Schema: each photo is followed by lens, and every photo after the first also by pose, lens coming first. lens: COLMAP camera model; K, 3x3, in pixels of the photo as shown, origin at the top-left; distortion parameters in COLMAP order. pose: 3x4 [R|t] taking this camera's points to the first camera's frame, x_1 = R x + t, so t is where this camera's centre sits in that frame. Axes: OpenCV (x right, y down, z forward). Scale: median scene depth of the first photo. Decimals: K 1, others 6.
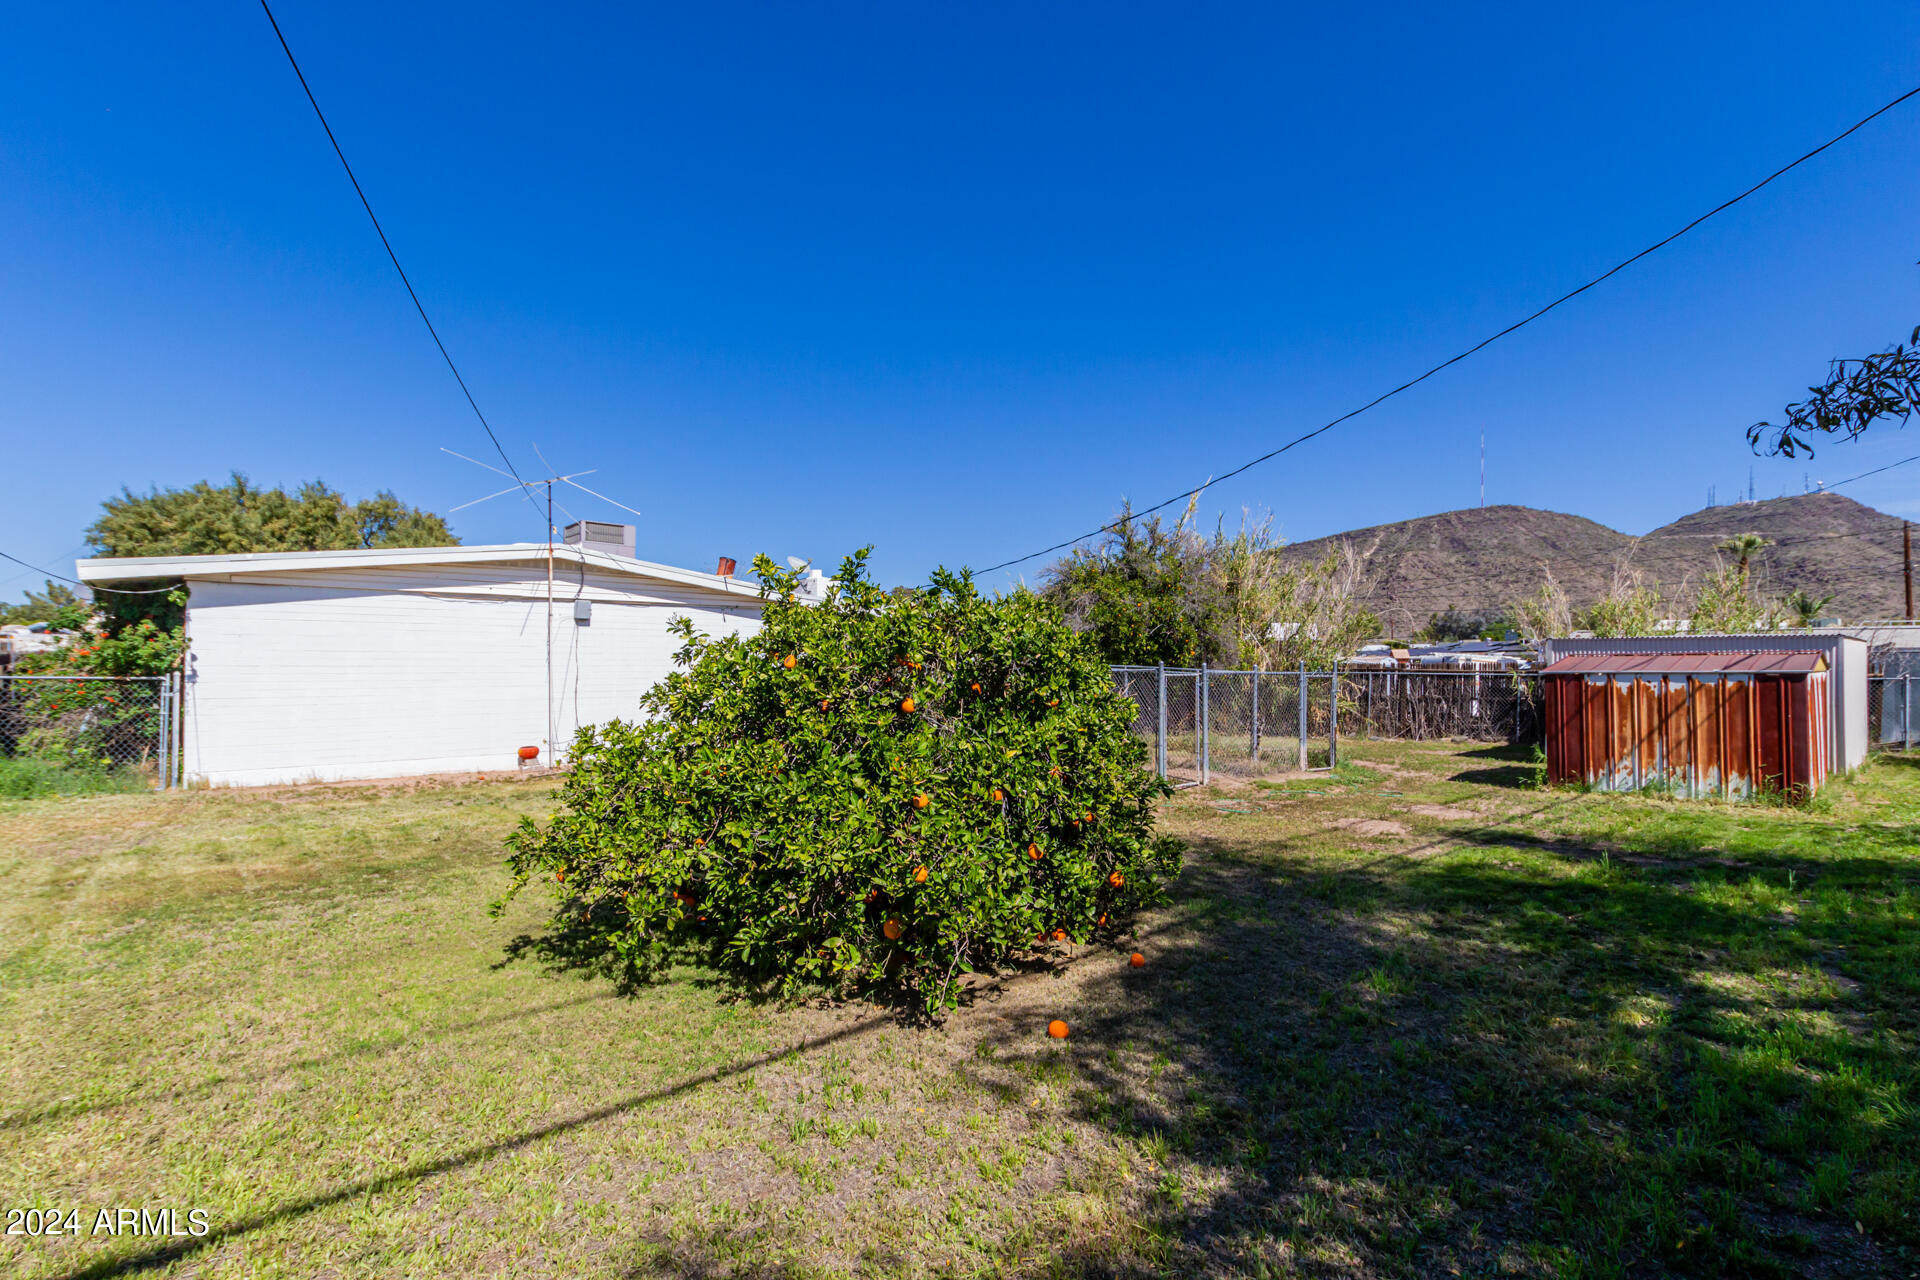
lens RADIAL K [[916.3, 0, 978.8], [0, 916.3, 657.1], [0, 0, 1]] dist [0.002651, -0.000251]
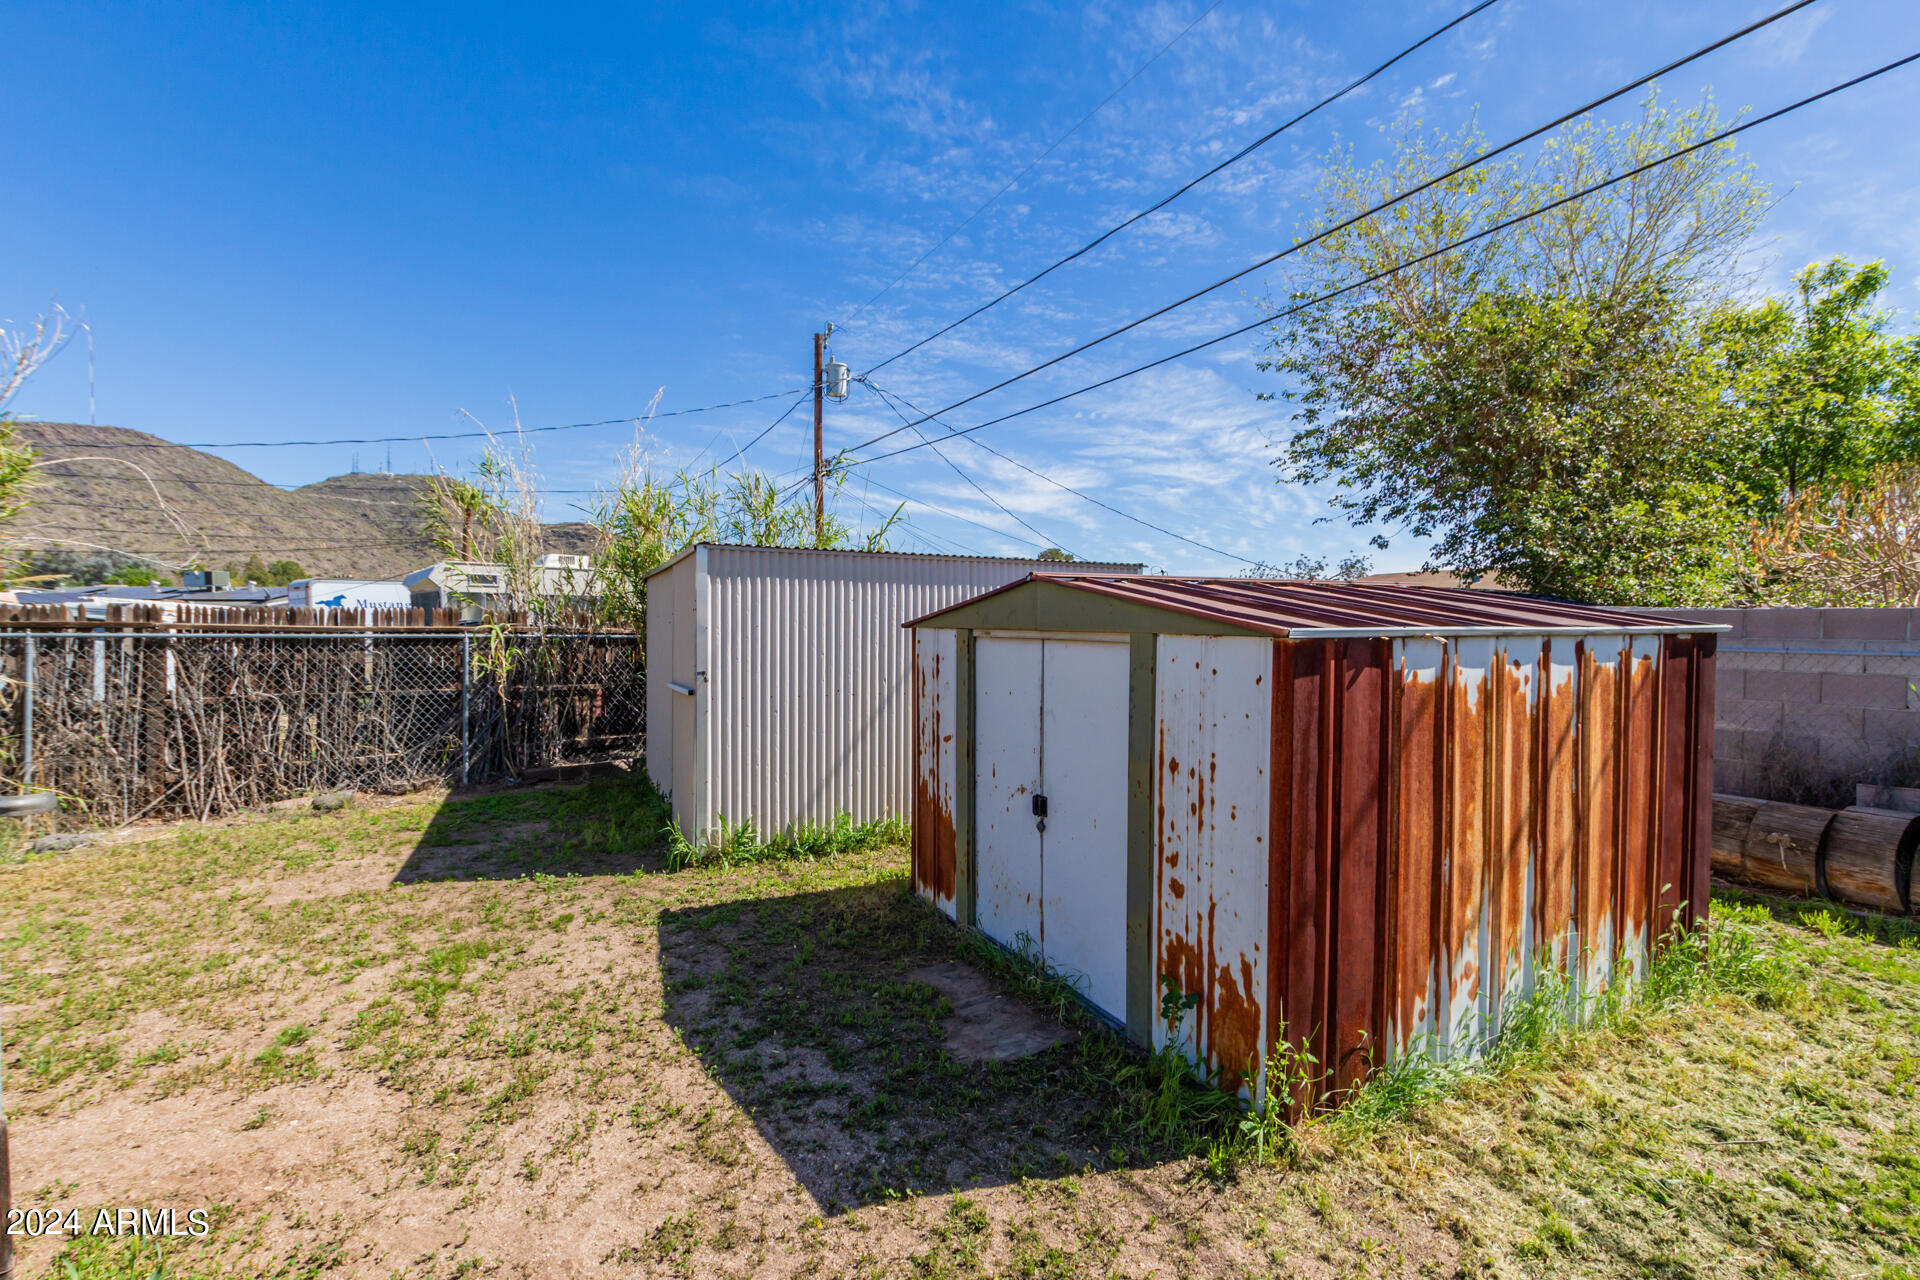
lens RADIAL K [[916.3, 0, 978.8], [0, 916.3, 657.1], [0, 0, 1]] dist [0.002651, -0.000251]
pose [[0.298767, -0.032277, 0.953780, 0.291280], [-0.012856, 0.999201, 0.037841, 0.011728], [-0.954239, -0.023567, 0.298114, 0.776926]]
